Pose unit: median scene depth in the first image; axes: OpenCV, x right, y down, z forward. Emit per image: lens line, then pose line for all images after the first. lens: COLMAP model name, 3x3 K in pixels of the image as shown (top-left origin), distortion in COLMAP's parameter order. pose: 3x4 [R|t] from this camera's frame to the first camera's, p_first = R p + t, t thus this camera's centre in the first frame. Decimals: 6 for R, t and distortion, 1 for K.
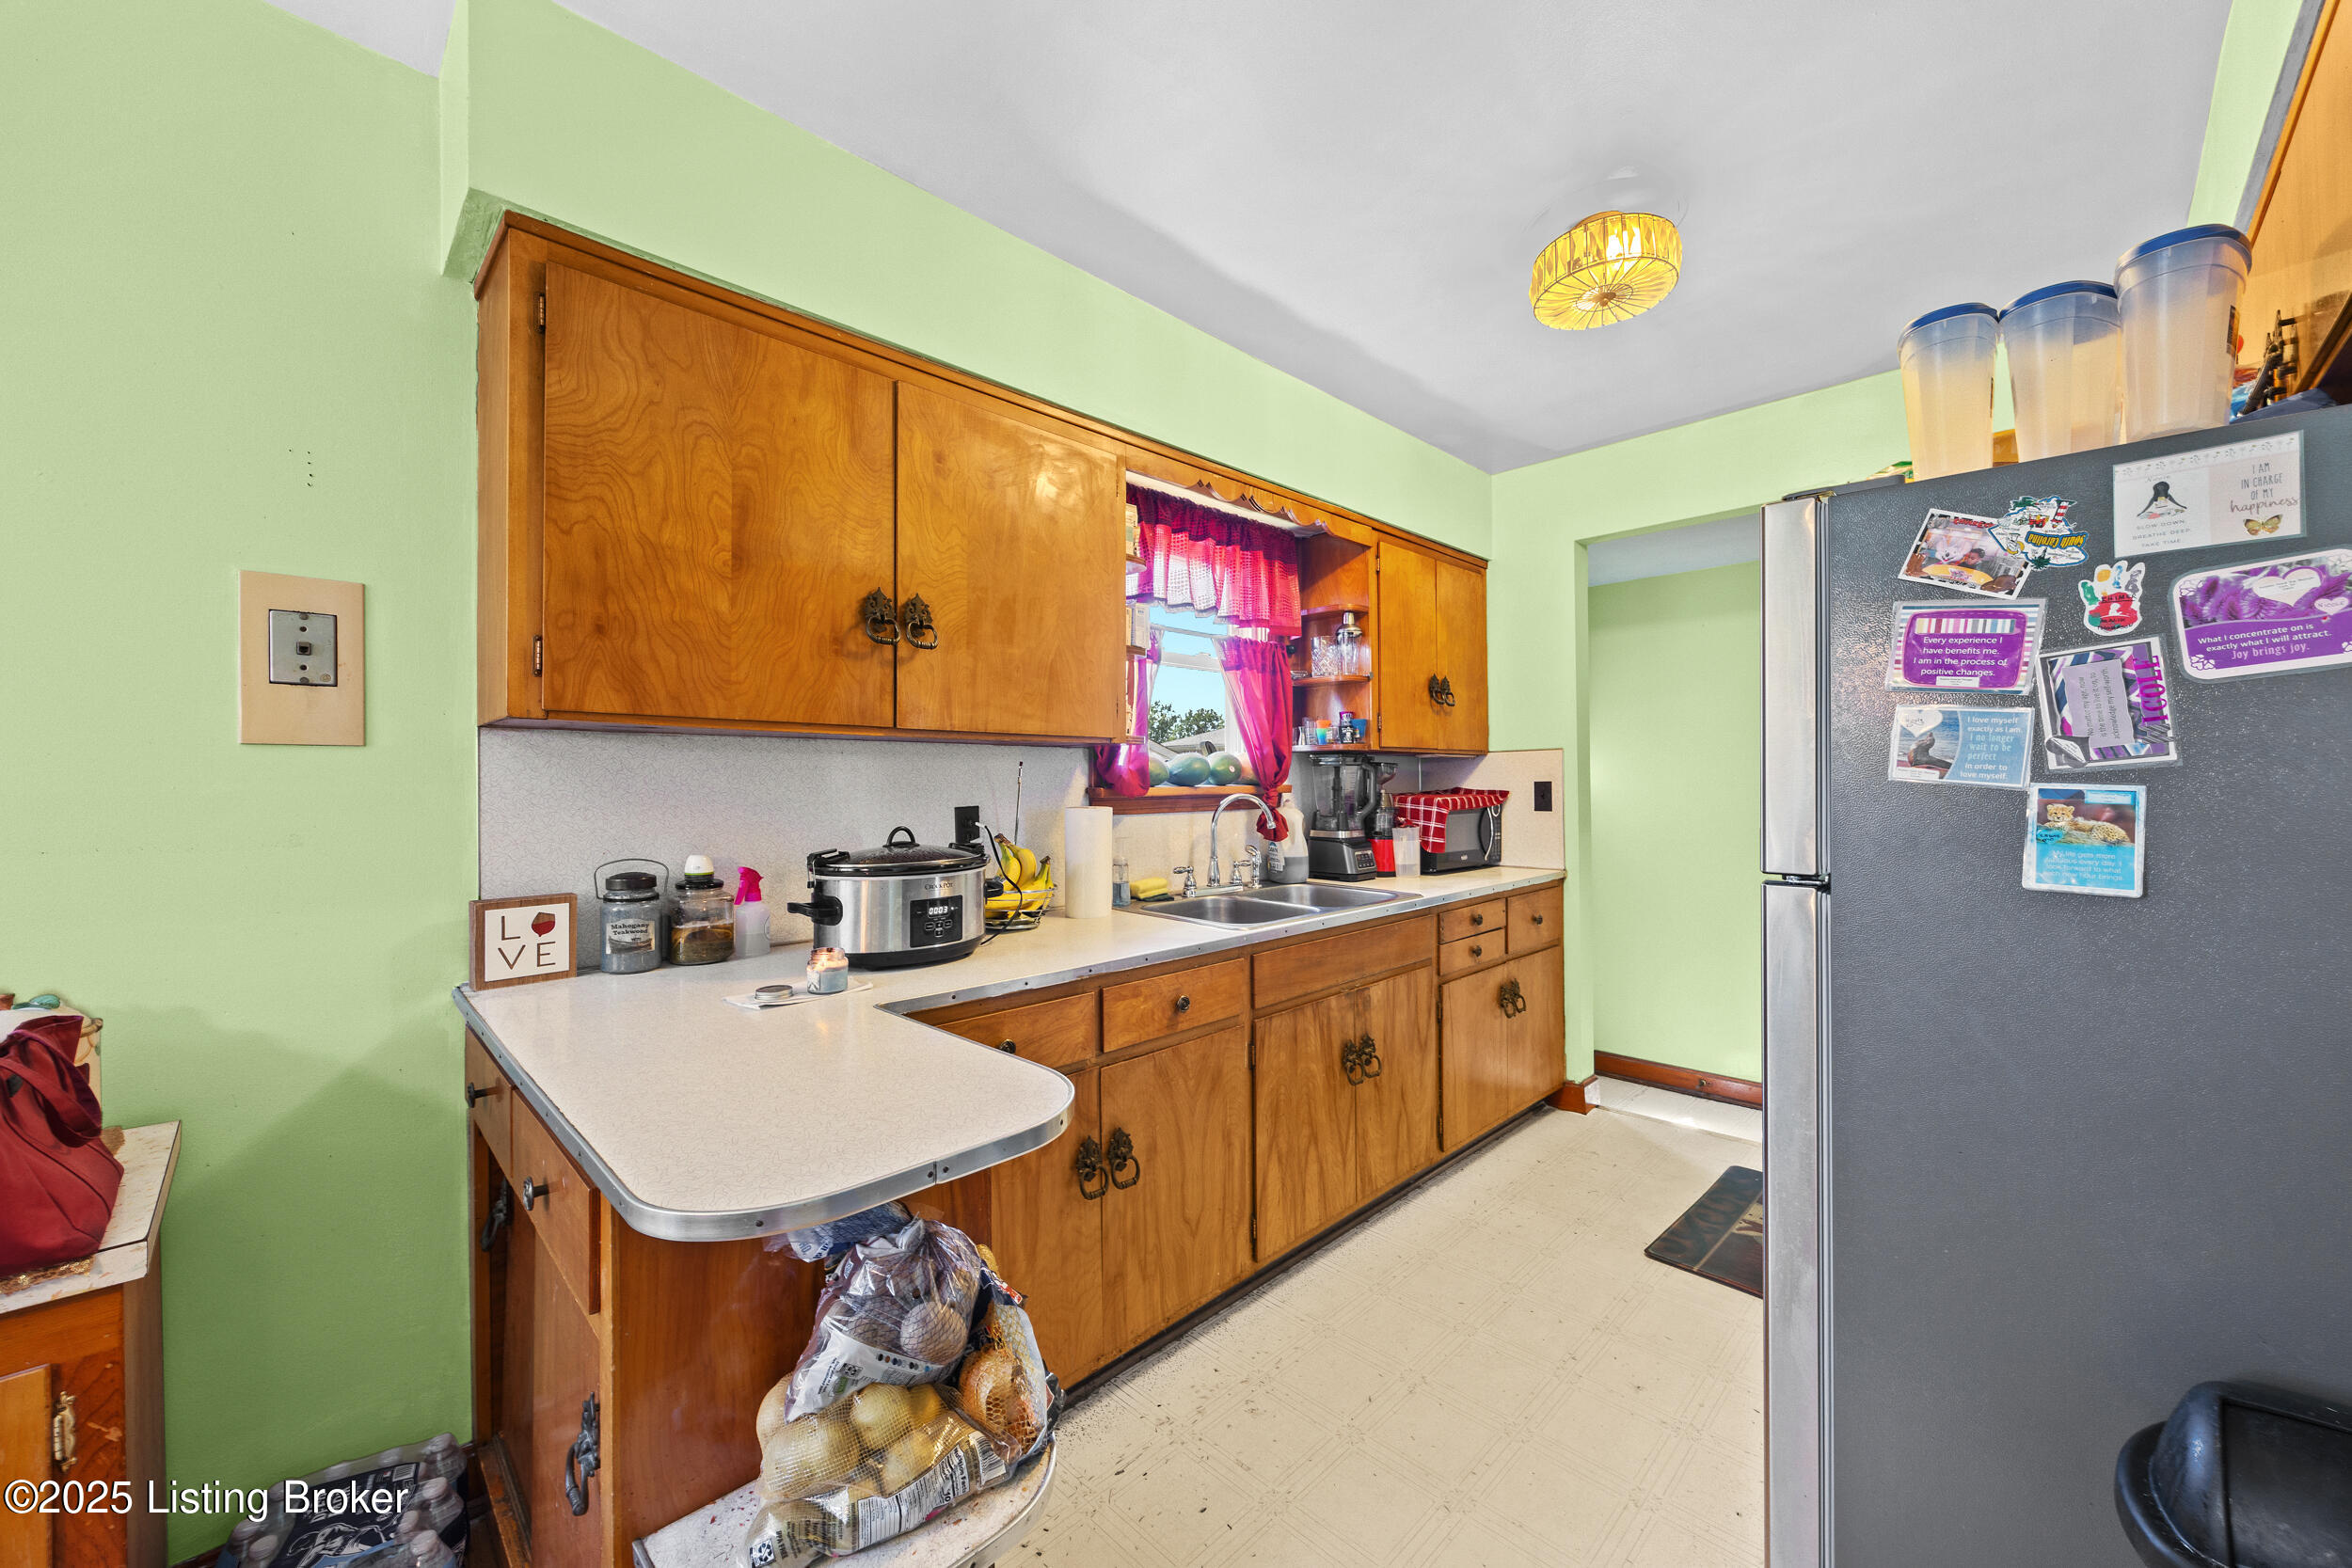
lens RADIAL K [[894.9, 0, 1185.6], [0, 894.9, 776.3], [0, 0, 1]] dist [-0.000701, 0.000307]
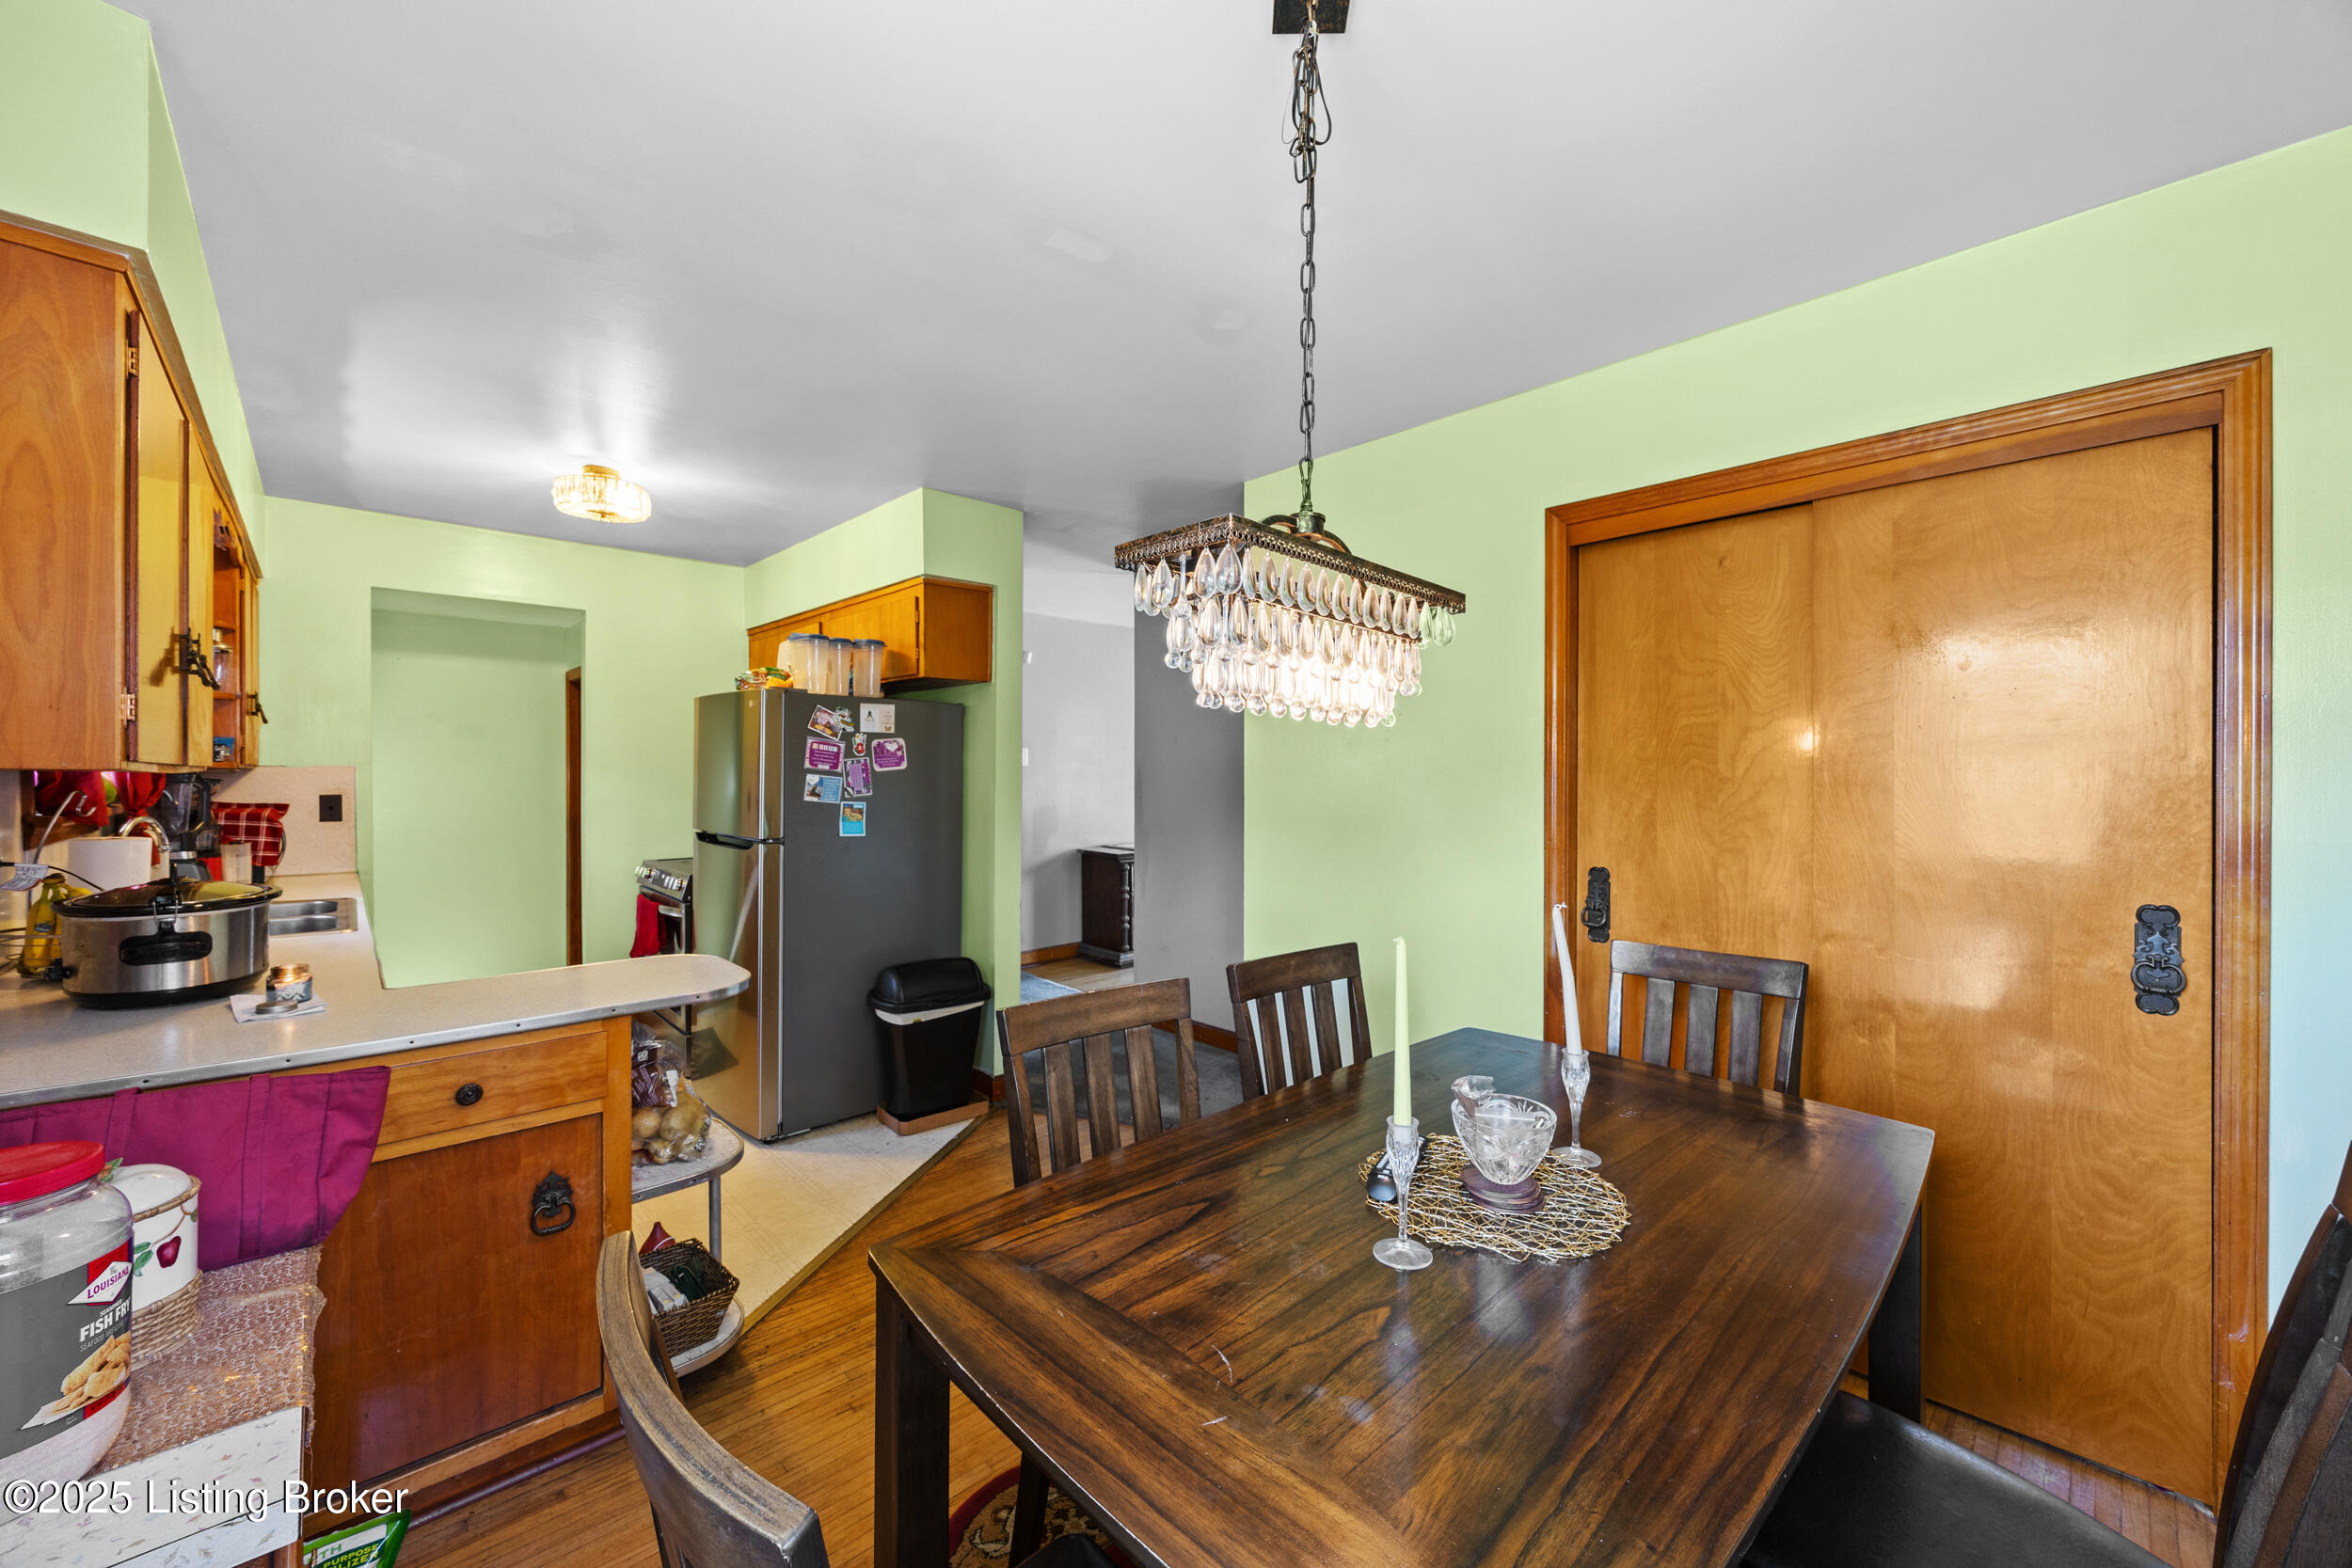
lens RADIAL K [[894.9, 0, 1185.6], [0, 894.9, 776.3], [0, 0, 1]] dist [-0.000701, 0.000307]
pose [[0.031314, 0.003333, 0.999504, -2.036829], [-0.013551, 0.999904, -0.002910, -0.084656], [-0.999418, -0.013454, 0.031357, -0.264127]]
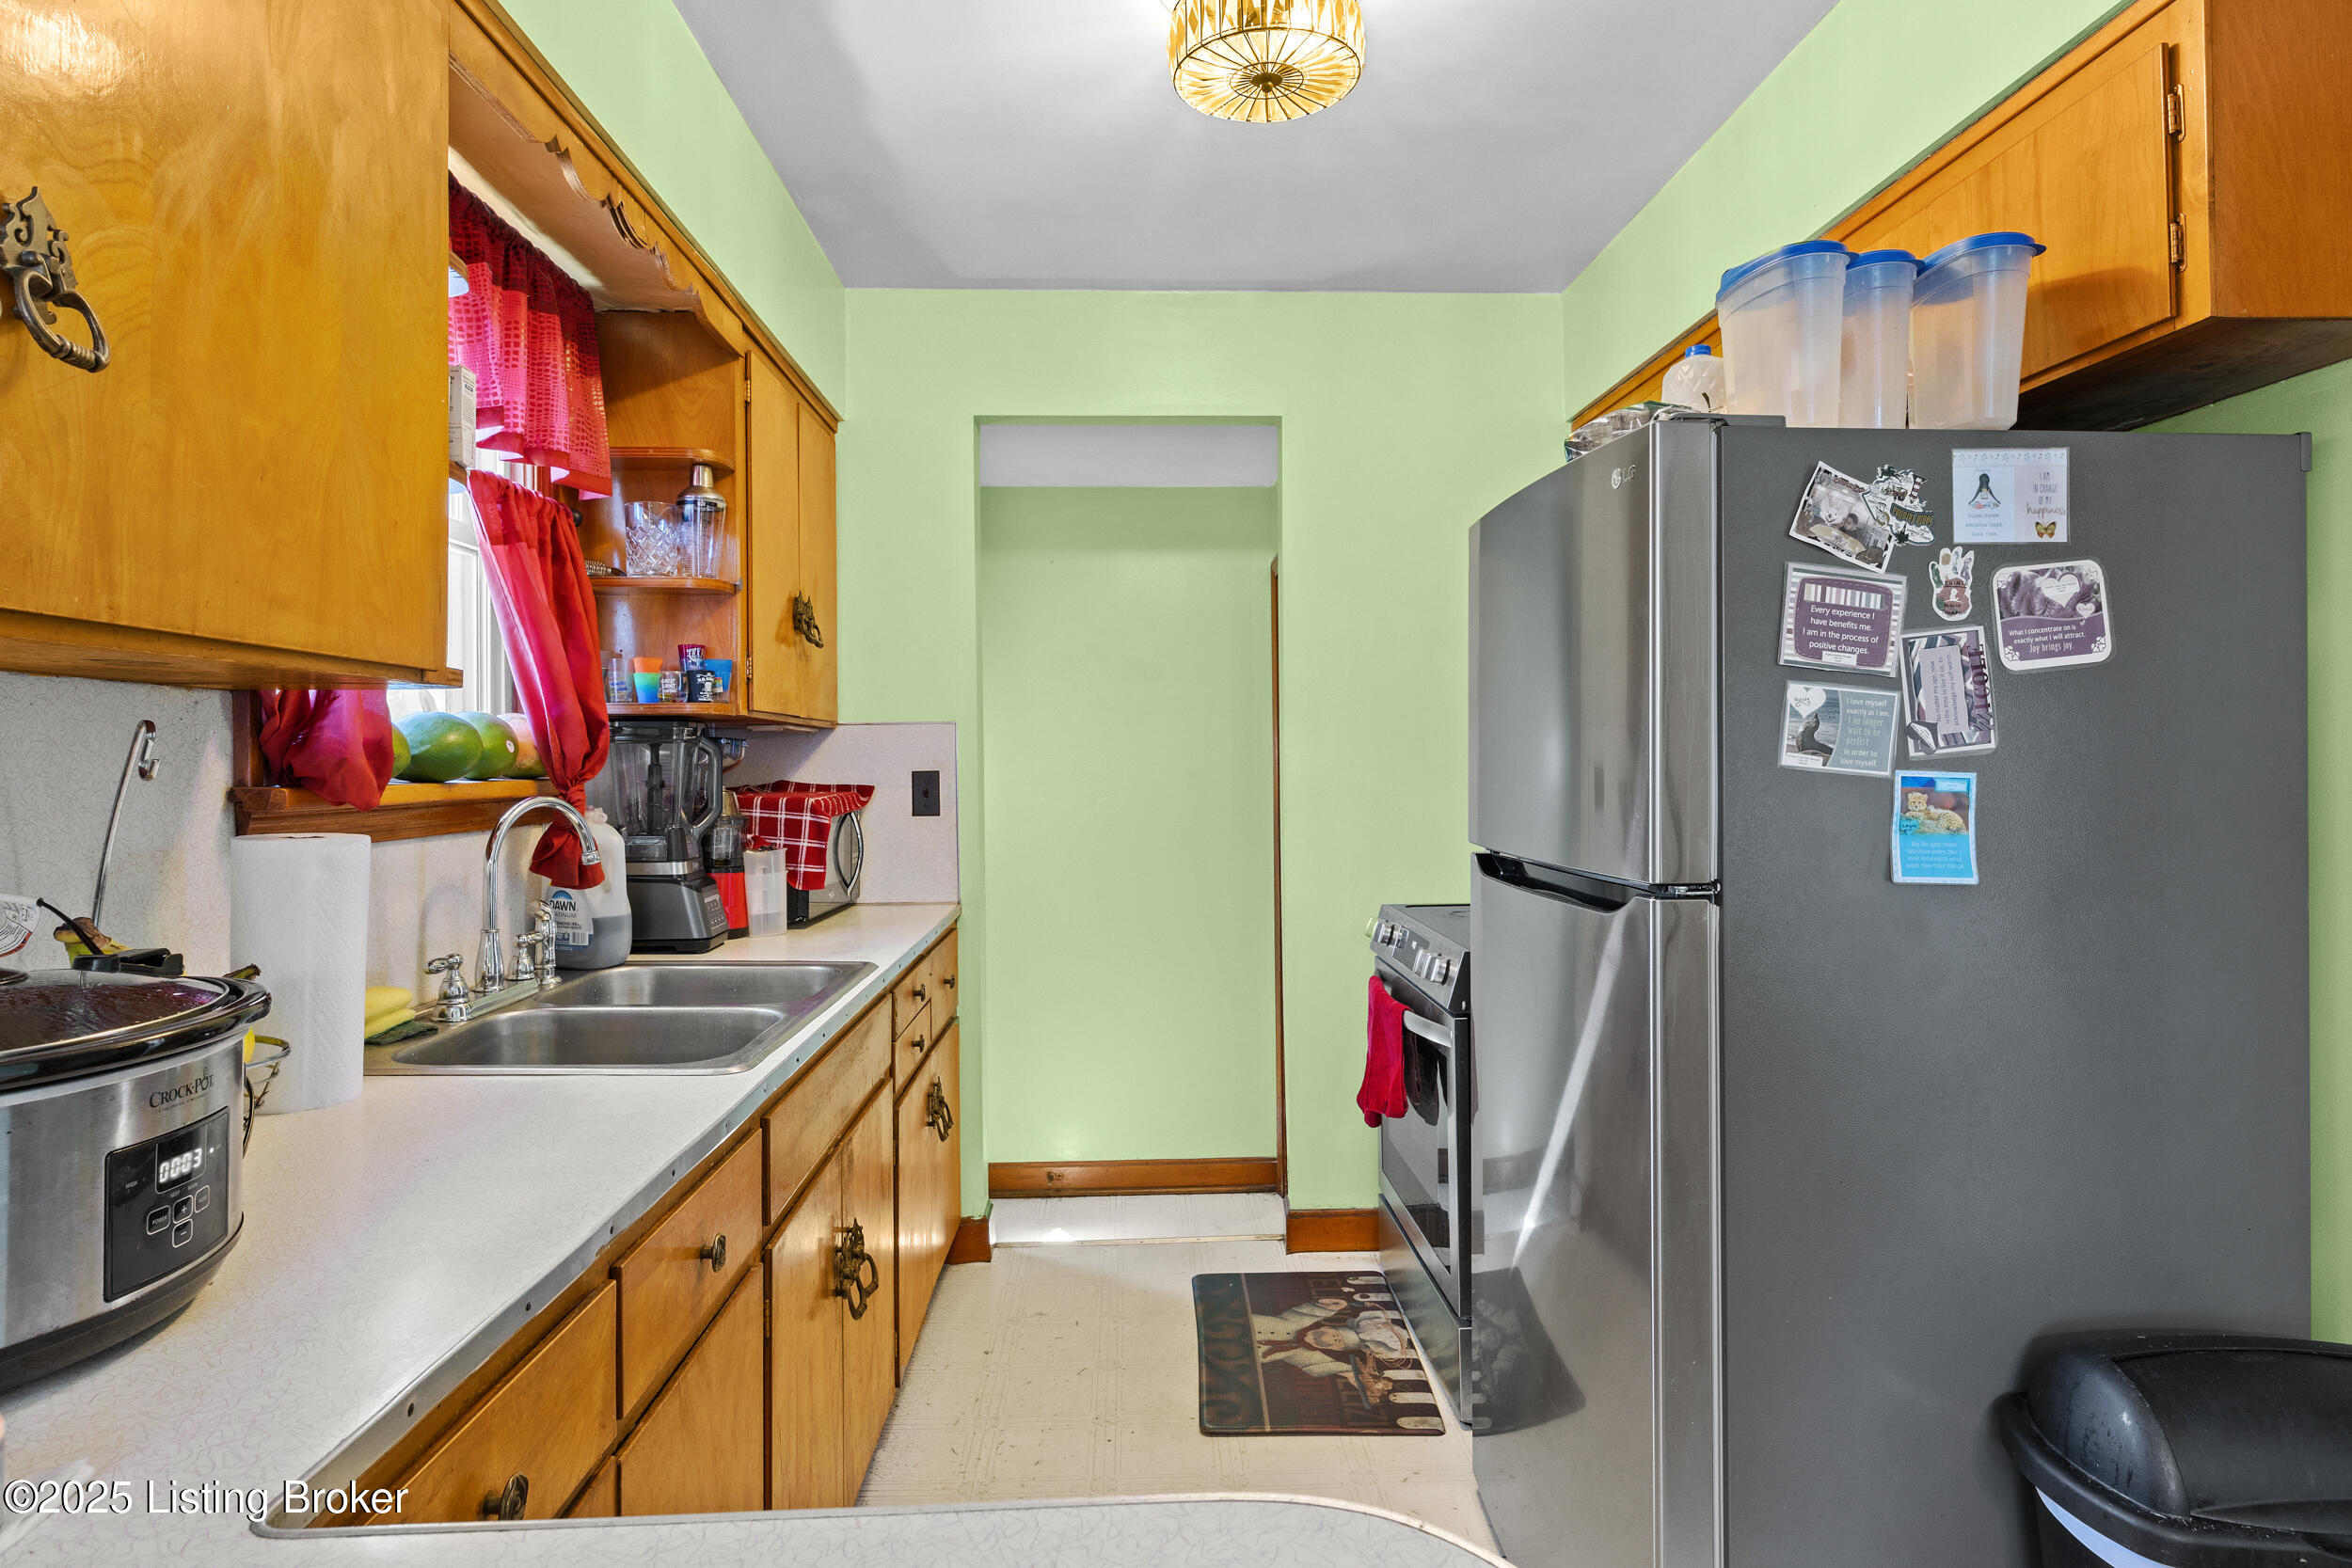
lens RADIAL K [[1336.2, 0, 1187.1], [0, 1336.2, 749.7], [0, 0, 1]] dist [0.004552, 0.000463]
pose [[0.677669, 0.009426, 0.735307, -0.586559], [-0.001887, 0.999937, -0.011079, 0.002606], [-0.735365, 0.006121, 0.677644, 0.586247]]
